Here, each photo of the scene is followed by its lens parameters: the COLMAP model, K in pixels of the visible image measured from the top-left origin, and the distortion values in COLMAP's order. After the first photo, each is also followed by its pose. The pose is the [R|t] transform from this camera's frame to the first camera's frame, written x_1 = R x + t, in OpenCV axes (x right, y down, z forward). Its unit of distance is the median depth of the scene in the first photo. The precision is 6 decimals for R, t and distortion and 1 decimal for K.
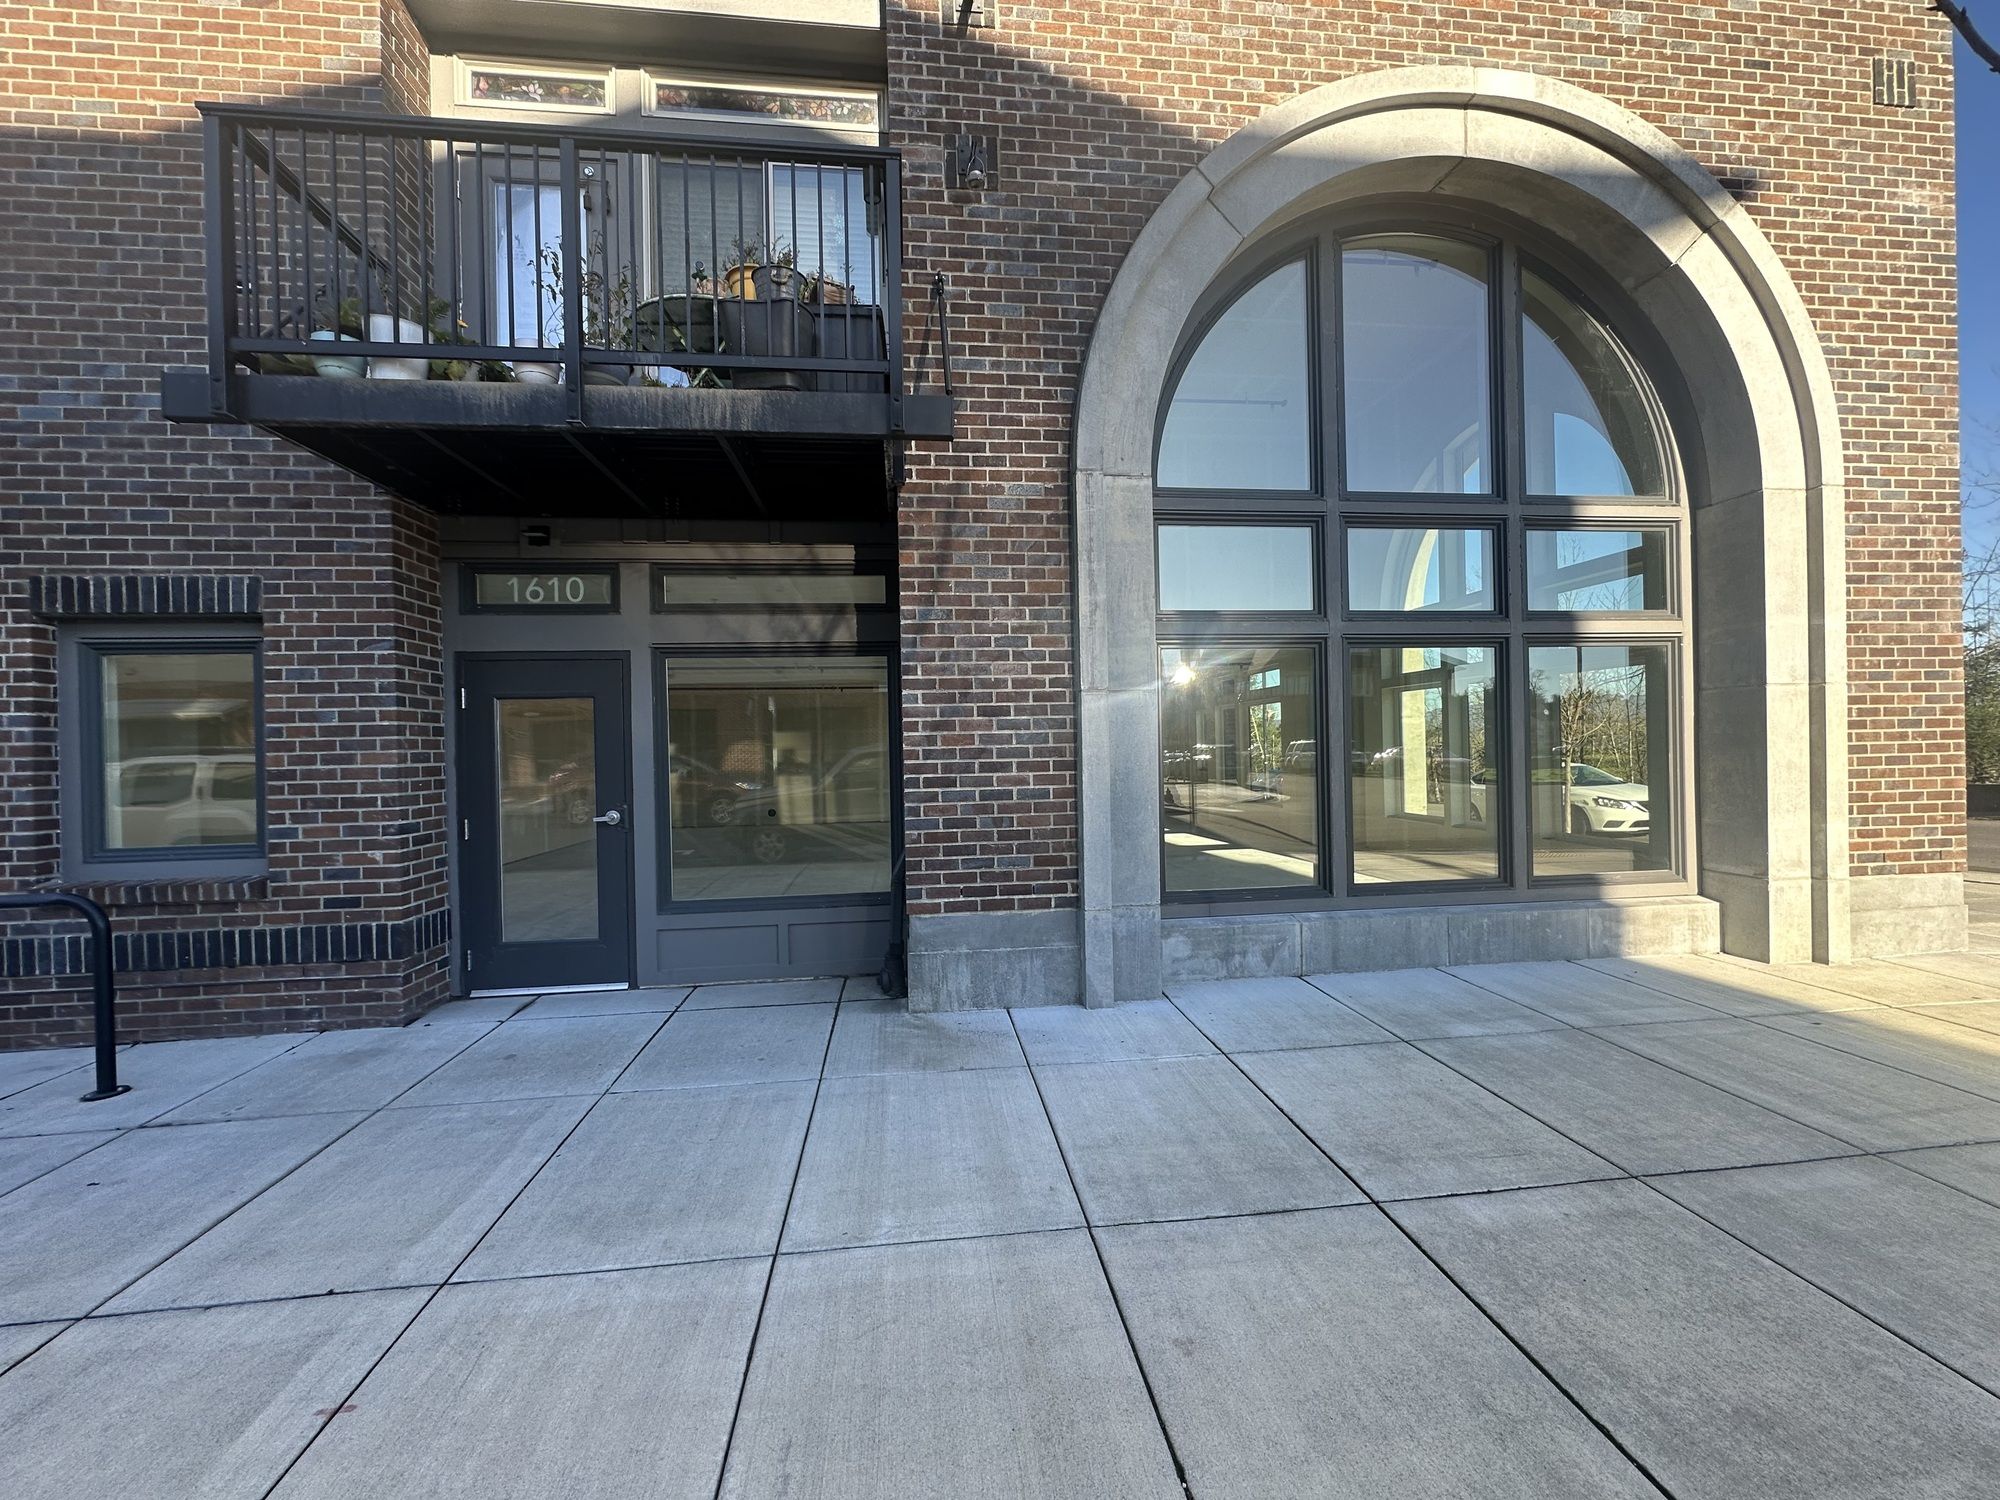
lens RADIAL K [[796.2, 0, 998.5], [0, 796.2, 747.4], [0, 0, 1]] dist [-0.001657, 0.000271]
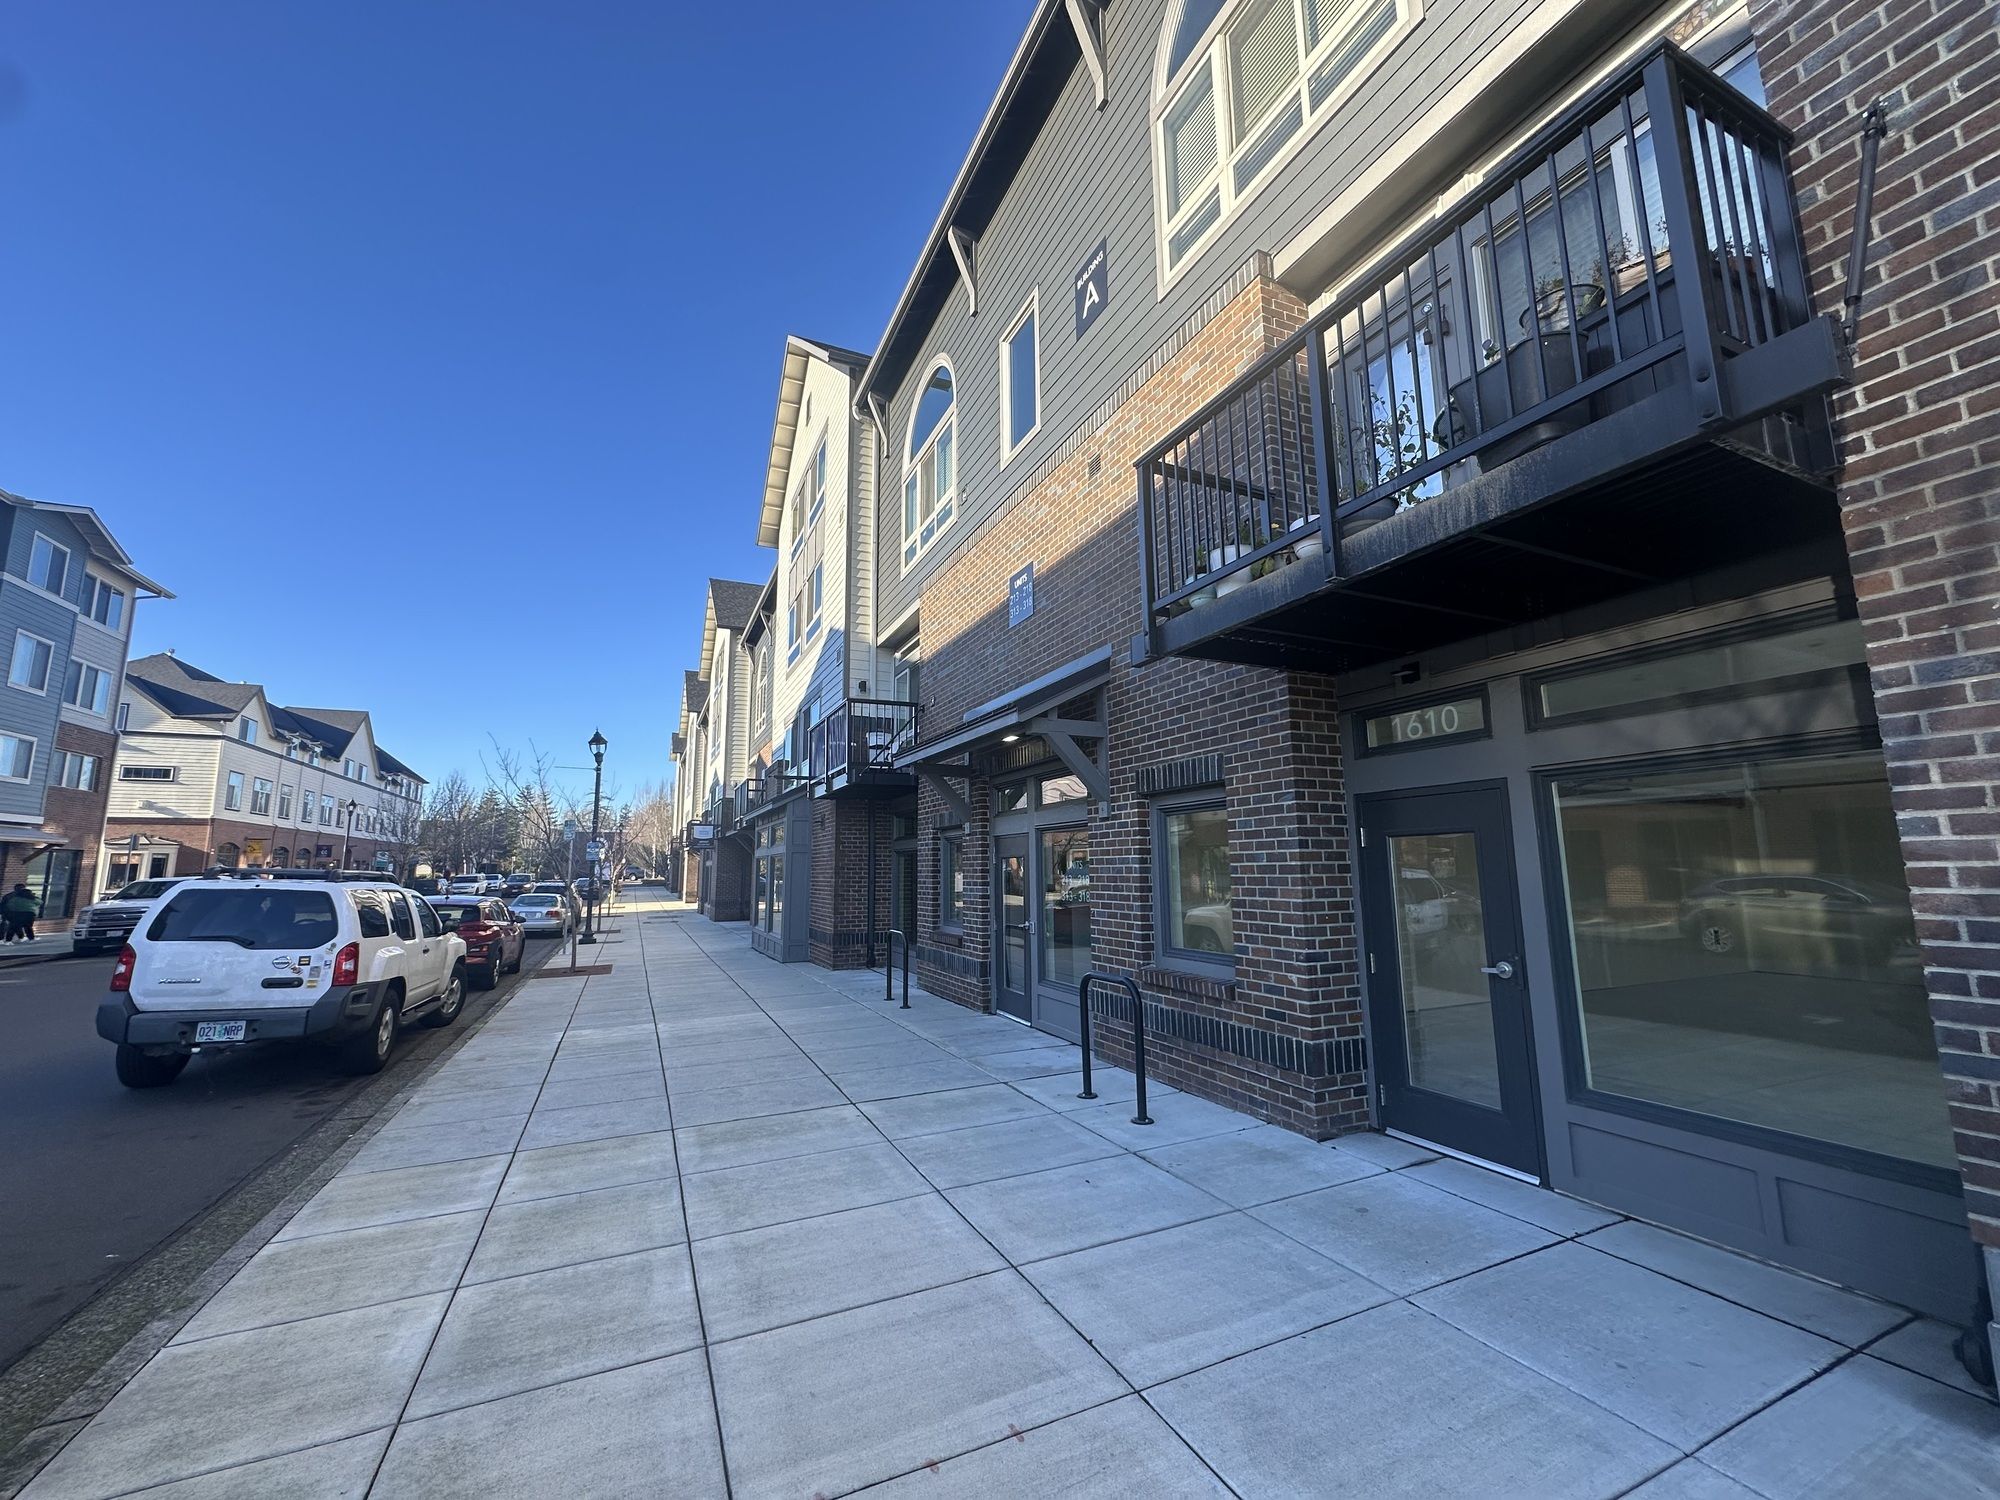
lens RADIAL K [[796.2, 0, 1002.5], [0, 796.2, 747.5], [0, 0, 1]] dist [-0.001657, 0.000271]
pose [[0.312560, -0.126845, -0.941391, 0.219280], [0.002229, 0.991139, -0.132809, -0.043900], [0.949895, 0.039413, 0.310073, 0.220621]]
